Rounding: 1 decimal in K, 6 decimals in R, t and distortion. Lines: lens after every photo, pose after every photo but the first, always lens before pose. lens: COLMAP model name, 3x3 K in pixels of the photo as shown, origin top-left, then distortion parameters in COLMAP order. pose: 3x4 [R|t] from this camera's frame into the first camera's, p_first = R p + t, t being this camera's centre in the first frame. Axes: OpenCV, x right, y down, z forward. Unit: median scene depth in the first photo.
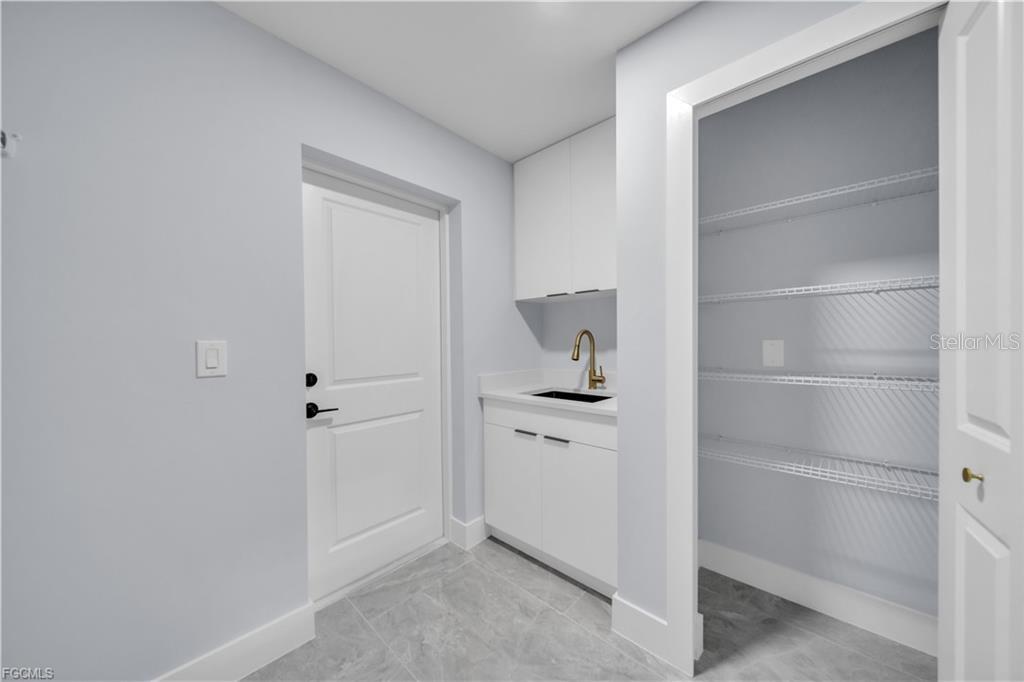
lens RADIAL K [[356.6, 0, 511.6], [0, 356.6, 343.9], [0, 0, 1]] dist [-0.000411, -0.000038]
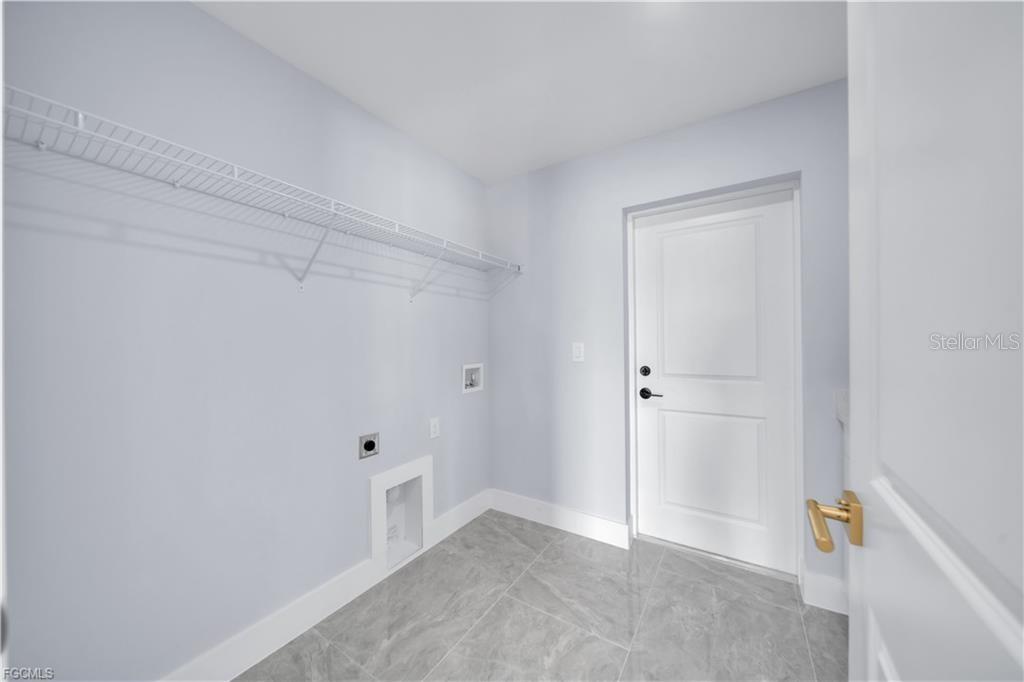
lens RADIAL K [[356.6, 0, 512.3], [0, 356.6, 342.4], [0, 0, 1]] dist [-0.000411, -0.000038]
pose [[0.159467, -0.001626, -0.987202, 0.727219], [-0.004209, 0.999988, -0.002327, -0.004093], [0.987194, 0.004526, 0.159458, 0.282647]]
